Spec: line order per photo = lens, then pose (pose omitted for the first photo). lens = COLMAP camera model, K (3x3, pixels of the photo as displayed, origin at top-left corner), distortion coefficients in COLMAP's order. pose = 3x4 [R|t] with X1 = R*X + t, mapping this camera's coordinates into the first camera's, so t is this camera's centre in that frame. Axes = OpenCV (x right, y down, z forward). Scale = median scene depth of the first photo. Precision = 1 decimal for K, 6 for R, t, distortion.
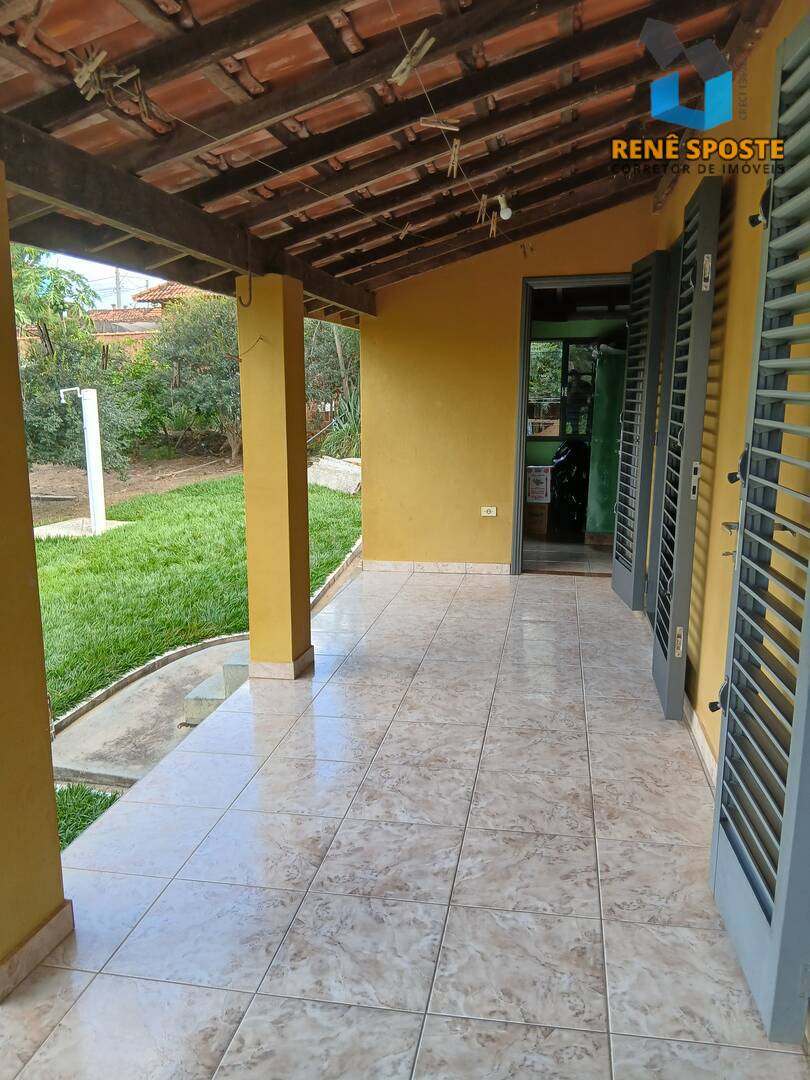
lens RADIAL K [[838.4, 0, 411.7], [0, 838.4, 548.7], [0, 0, 1]] dist [0.074799, -0.086212]
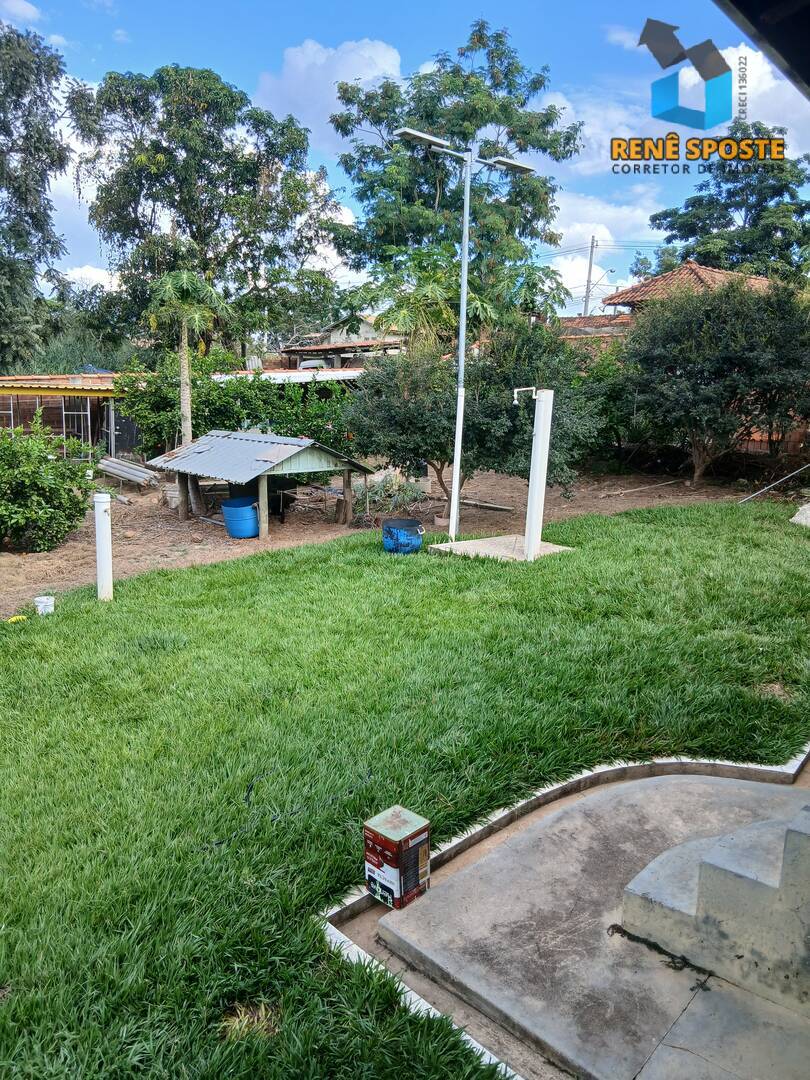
lens RADIAL K [[838.4, 0, 393.9], [0, 838.4, 544.1], [0, 0, 1]] dist [0.074799, -0.086212]
pose [[0.861205, 0.133445, -0.490427, -0.079894], [-0.142126, 0.989652, 0.019705, -0.030800], [0.487982, 0.052732, 0.871260, 0.205020]]
